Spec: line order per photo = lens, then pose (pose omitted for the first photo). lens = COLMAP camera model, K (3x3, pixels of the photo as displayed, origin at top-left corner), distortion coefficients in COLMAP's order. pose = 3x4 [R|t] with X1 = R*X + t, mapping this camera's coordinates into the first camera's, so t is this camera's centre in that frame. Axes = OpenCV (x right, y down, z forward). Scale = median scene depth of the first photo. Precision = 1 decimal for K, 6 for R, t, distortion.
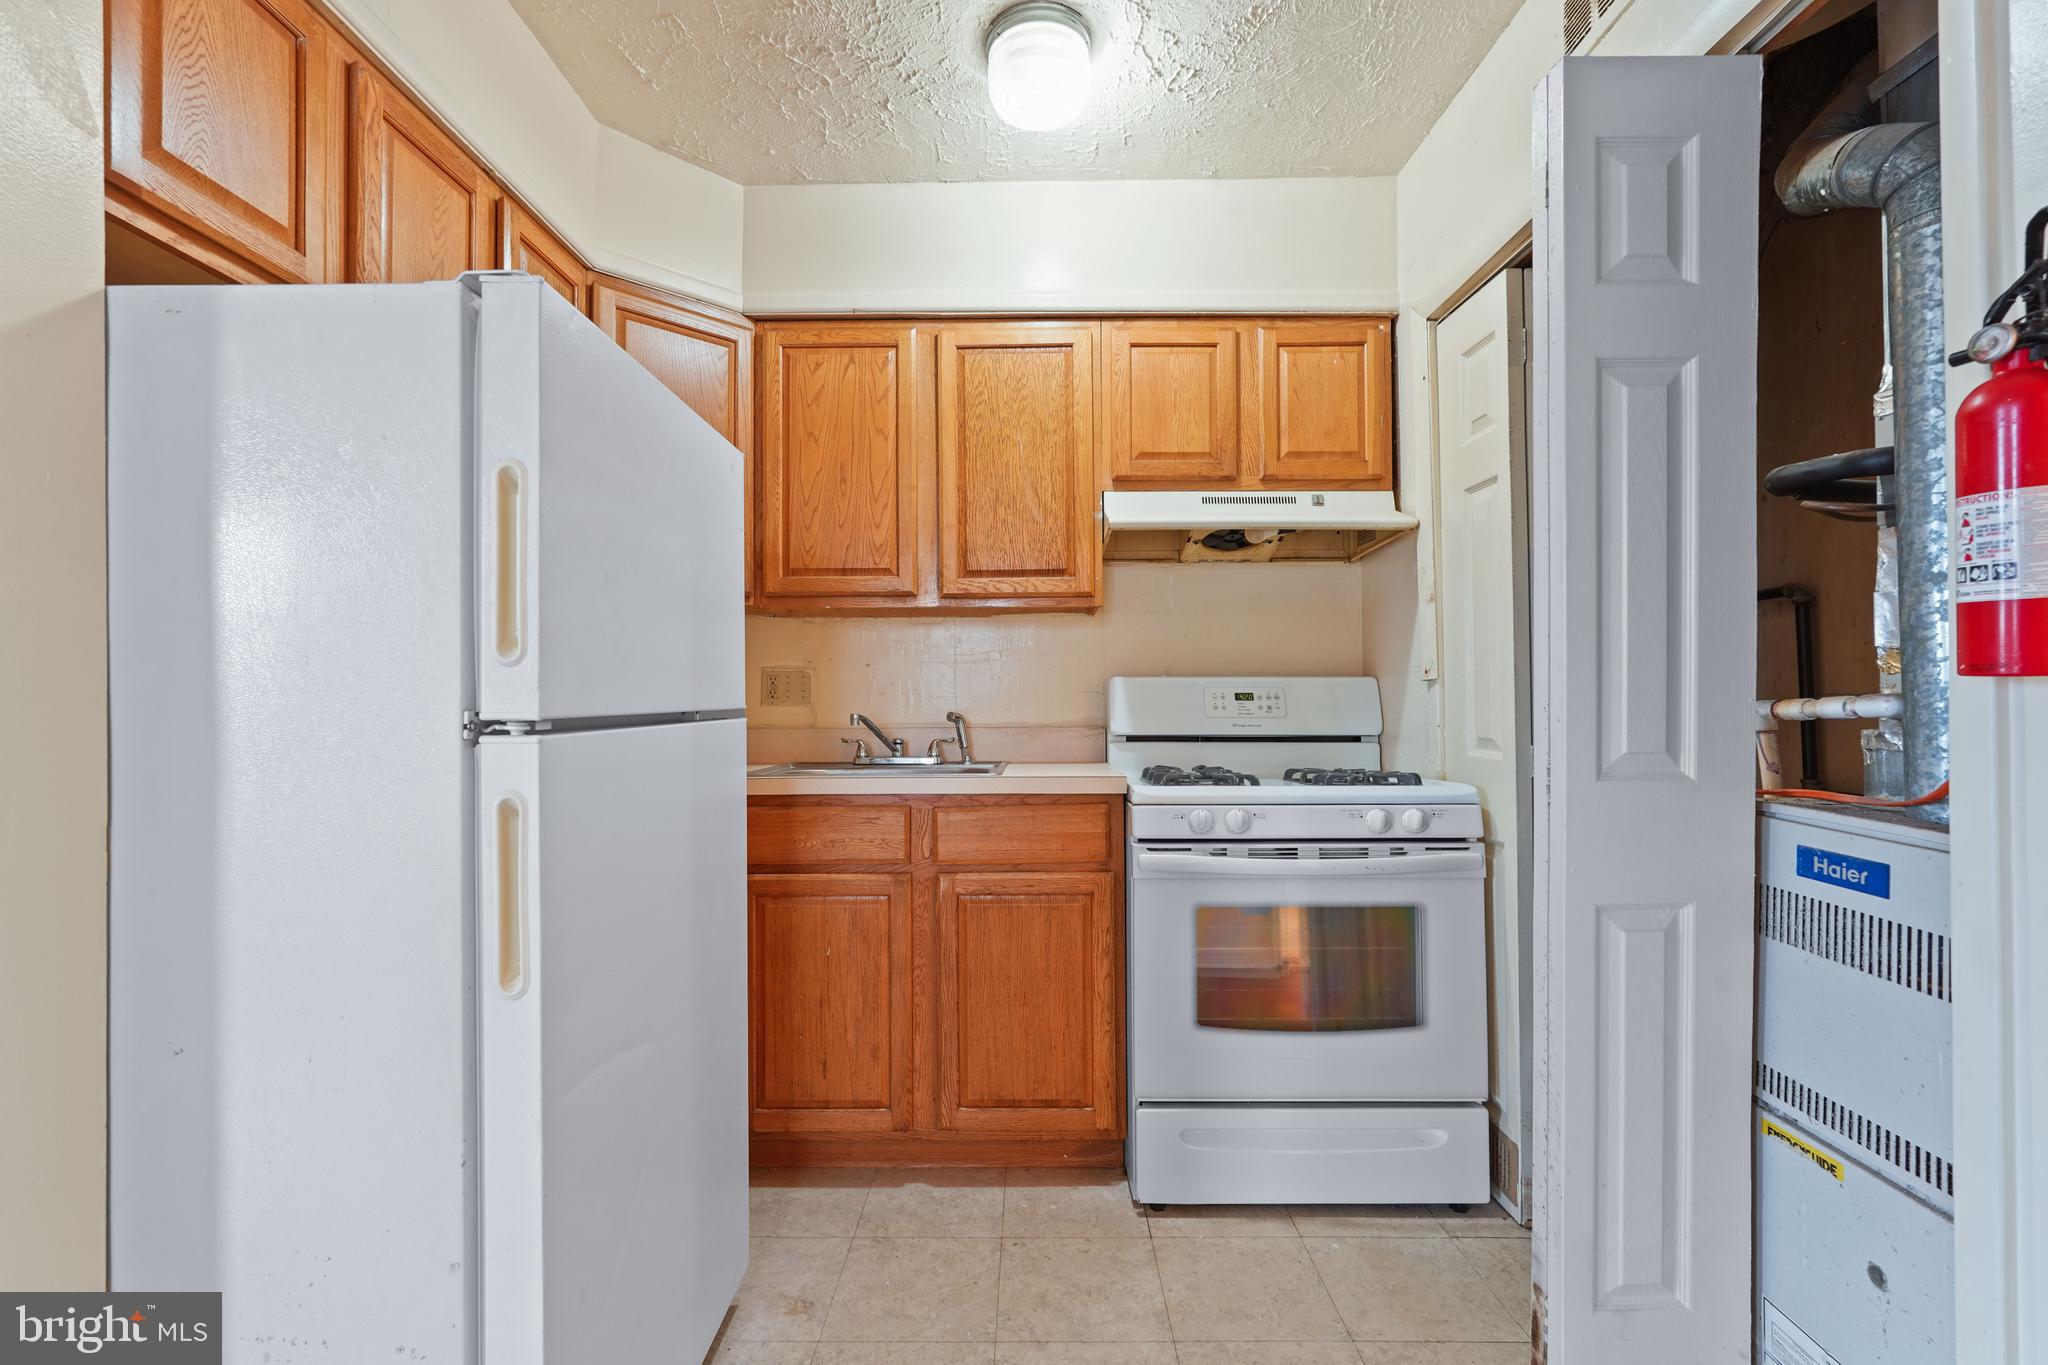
lens RADIAL K [[915.7, 0, 1017.7], [0, 915.7, 661.4], [0, 0, 1]] dist [-0.017984, 0.007605]
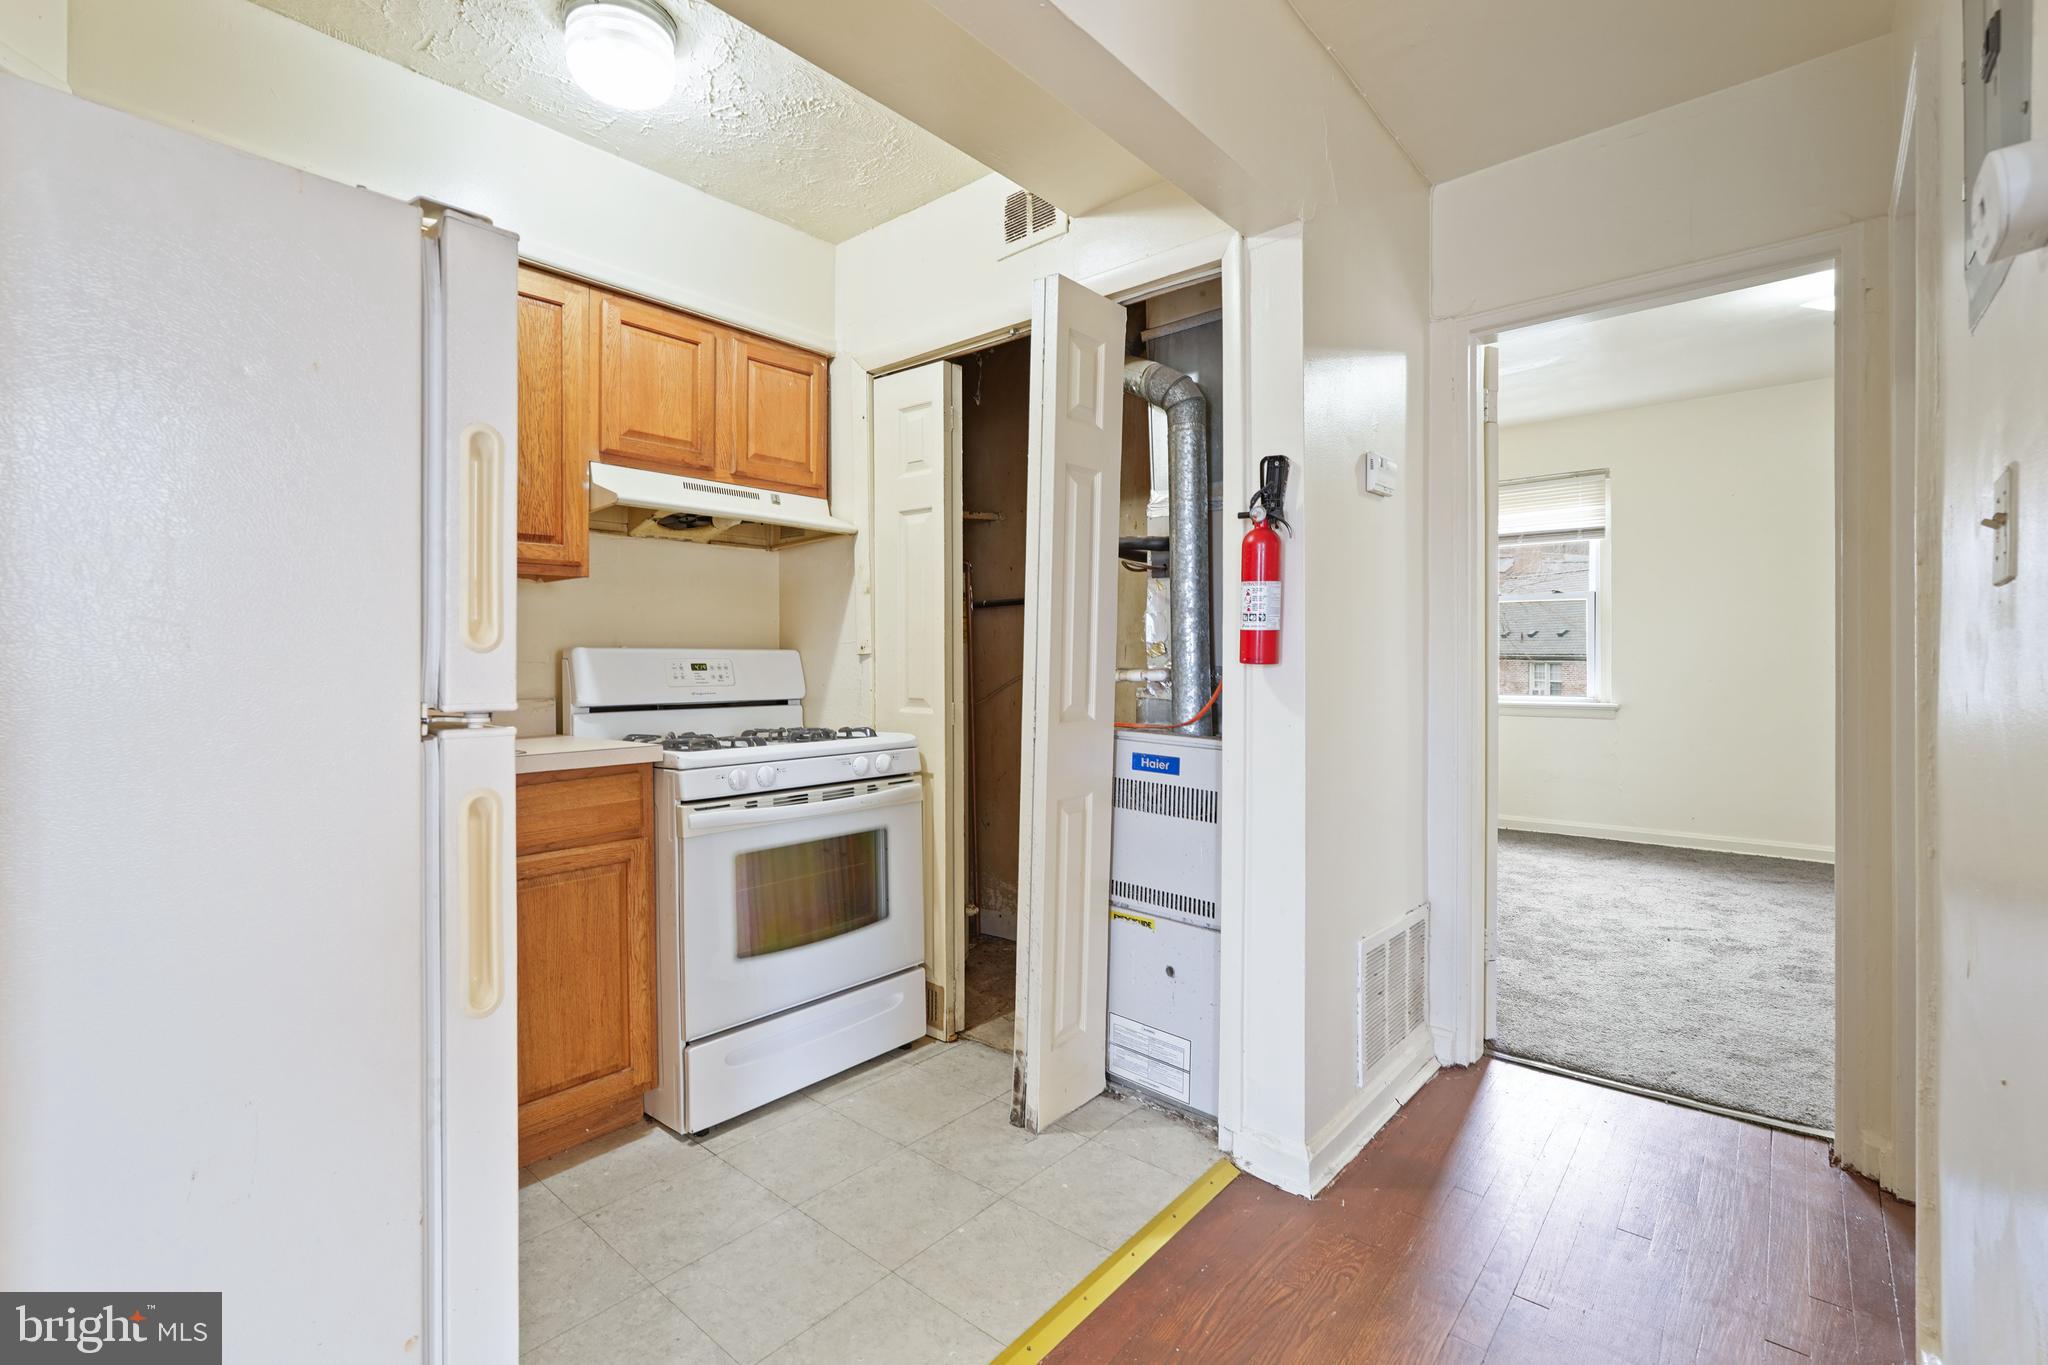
lens RADIAL K [[925.0, 0, 1022.0], [0, 925.0, 617.0], [0, 0, 1]] dist [-0.018563, 0.000525]
pose [[0.636206, 0.037011, 0.770631, -0.452624], [-0.033038, 0.999239, -0.020715, -0.014097], [-0.770811, -0.012281, 0.636945, 0.001137]]
